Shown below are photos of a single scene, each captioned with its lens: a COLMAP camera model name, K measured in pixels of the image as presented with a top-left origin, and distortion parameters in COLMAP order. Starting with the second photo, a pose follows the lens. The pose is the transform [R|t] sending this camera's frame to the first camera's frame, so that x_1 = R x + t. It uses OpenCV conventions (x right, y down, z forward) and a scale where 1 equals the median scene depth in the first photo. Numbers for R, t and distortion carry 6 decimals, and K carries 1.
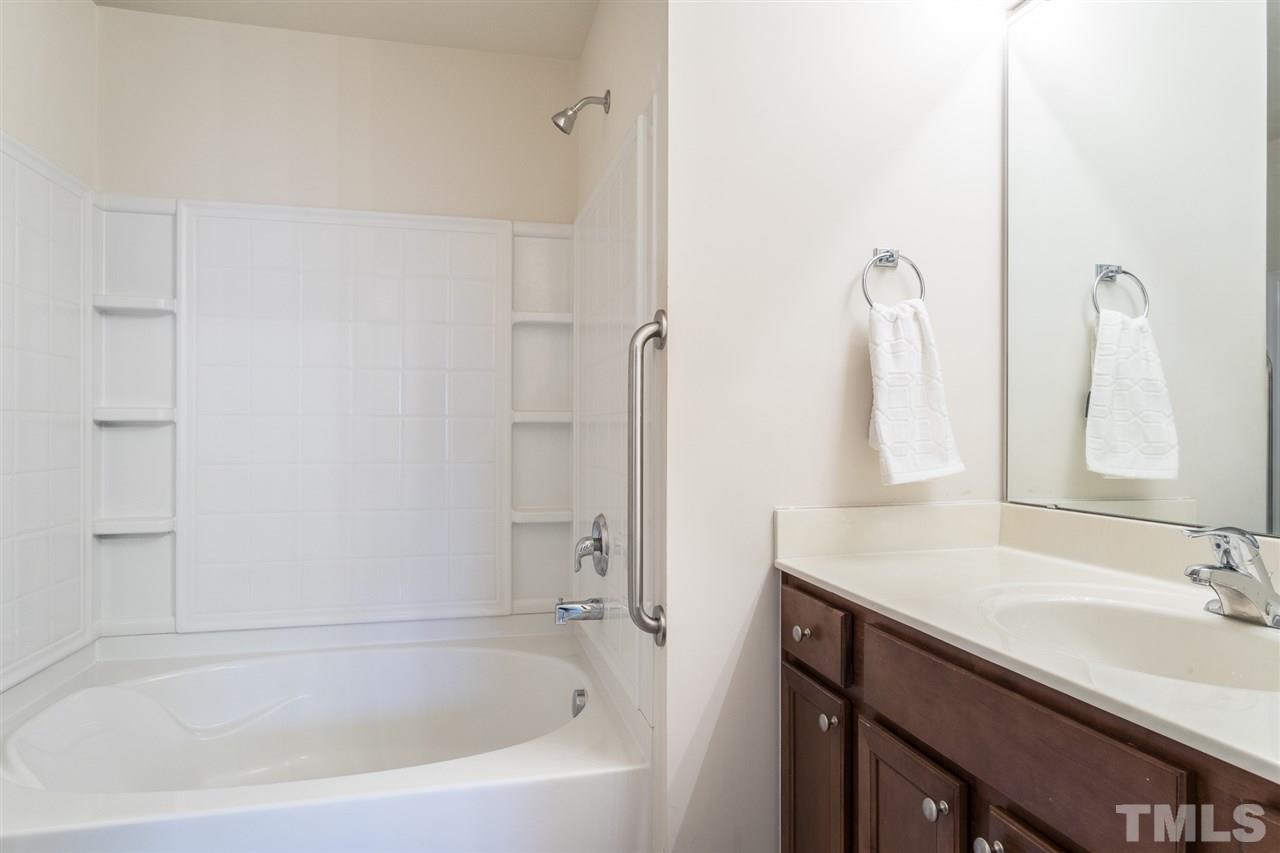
lens RADIAL K [[726.5, 0, 638.8], [0, 726.5, 425.0], [0, 0, 1]] dist [-0.000794, 0.000093]
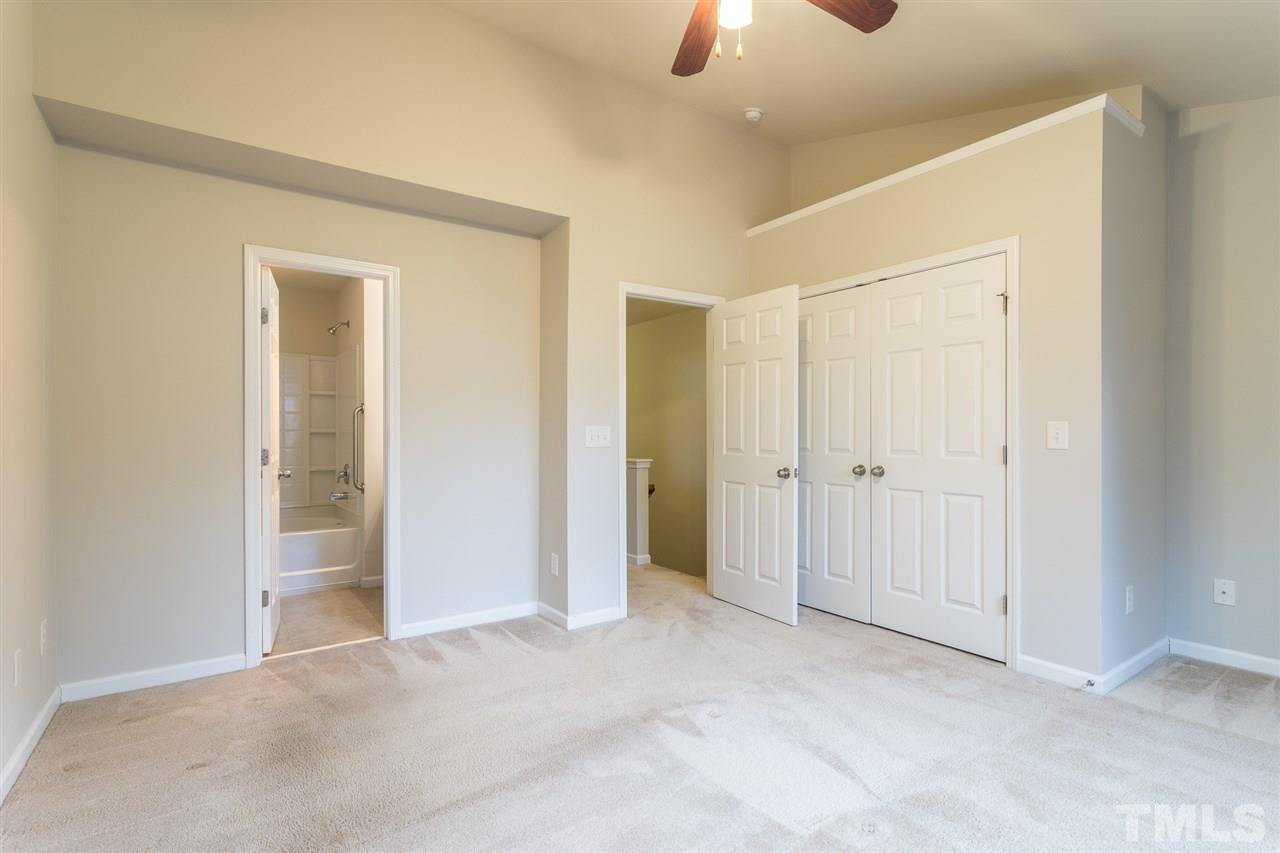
lens RADIAL K [[617.4, 0, 652.1], [0, 617.4, 431.5], [0, 0, 1]] dist [-0.002013, 0.003122]
pose [[0.926556, -0.003755, 0.376138, 0.154292], [0.002380, 0.999989, 0.004121, -0.016962], [-0.376149, -0.002923, 0.926554, -1.789218]]
